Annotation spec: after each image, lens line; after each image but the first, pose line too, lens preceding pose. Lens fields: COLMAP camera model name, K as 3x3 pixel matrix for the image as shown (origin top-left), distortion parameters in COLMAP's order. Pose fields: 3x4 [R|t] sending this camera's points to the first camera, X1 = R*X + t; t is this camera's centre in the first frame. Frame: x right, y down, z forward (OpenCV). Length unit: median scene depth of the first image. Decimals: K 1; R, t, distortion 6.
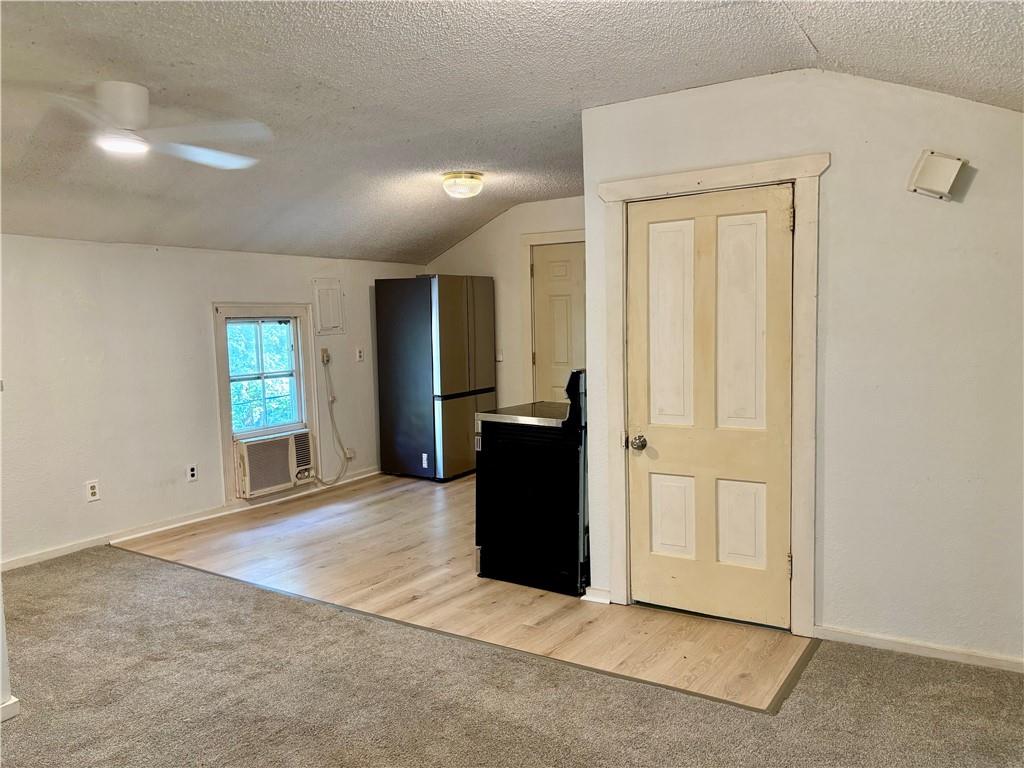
lens RADIAL K [[789.4, 0, 519.9], [0, 789.4, 385.2], [0, 0, 1]] dist [0.014929, -0.002888]
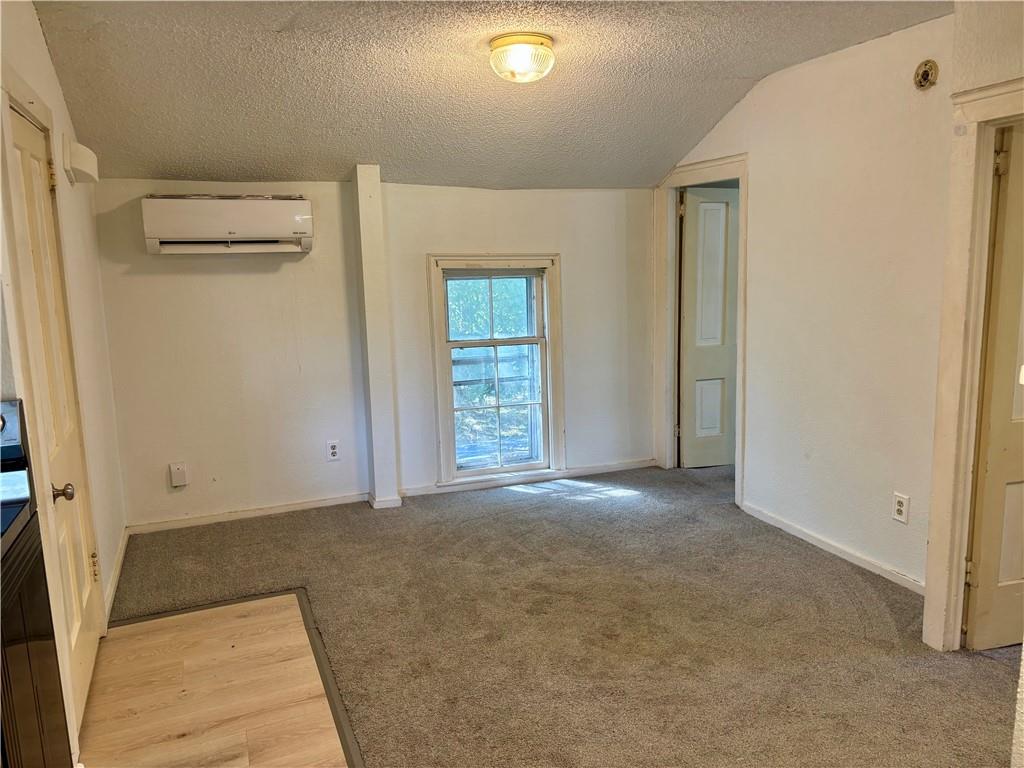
lens RADIAL K [[789.4, 0, 519.9], [0, 789.4, 385.2], [0, 0, 1]] dist [0.014929, -0.002888]
pose [[-0.814665, -0.056069, 0.577215, -0.508789], [0.088207, 0.971755, 0.218887, -0.115374], [-0.573184, 0.229234, -0.786709, 1.256789]]
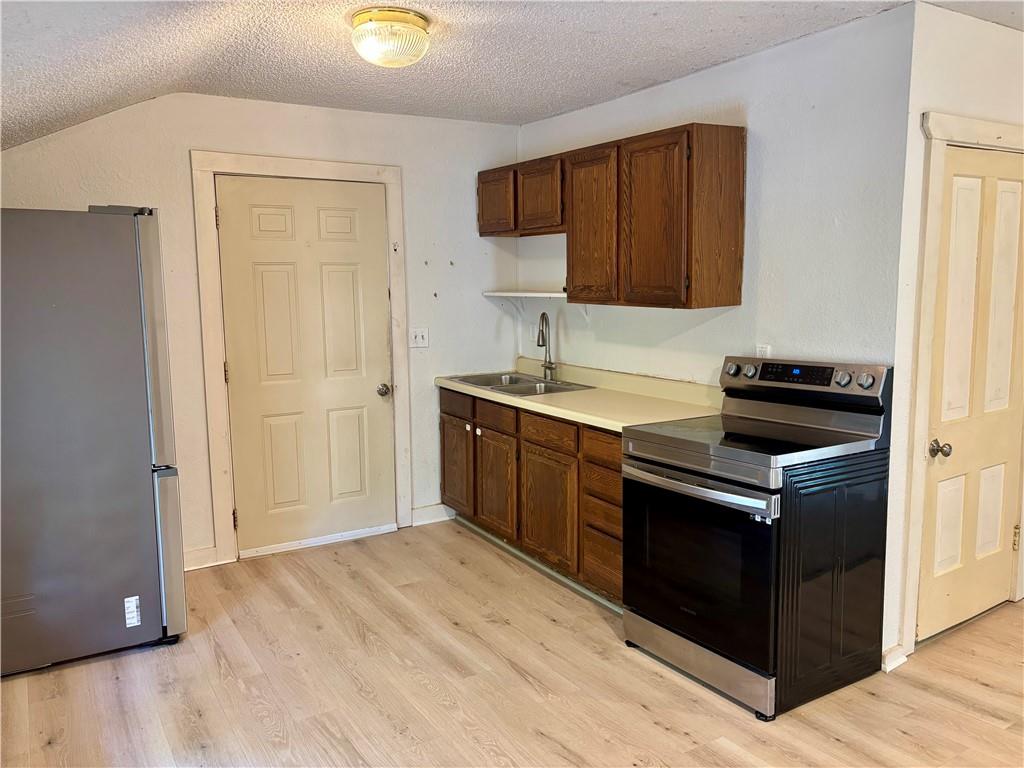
lens RADIAL K [[789.4, 0, 519.9], [0, 789.4, 385.2], [0, 0, 1]] dist [0.014929, -0.002888]
pose [[0.419726, -0.096977, 0.902455, -0.747752], [0.088380, 0.993918, 0.065700, -0.080650], [-0.903338, 0.052183, 0.425744, 1.027487]]
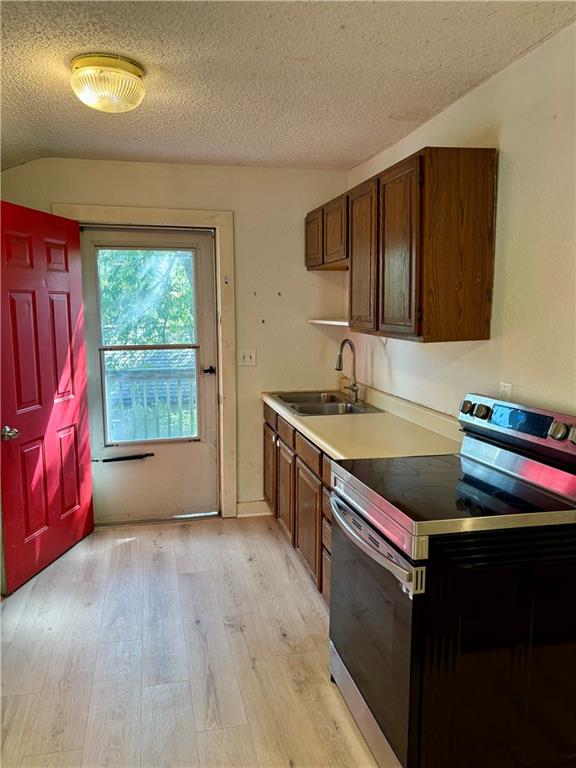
lens RADIAL K [[592.0, 0, 288.0], [0, 592.0, 384.0], [0, 0, 1]] dist [0.014929, -0.002888]
pose [[0.695275, -0.063965, 0.715892, -0.415486], [0.050125, 0.997922, 0.040484, -0.079078], [-0.716994, 0.007736, 0.697036, 0.885025]]
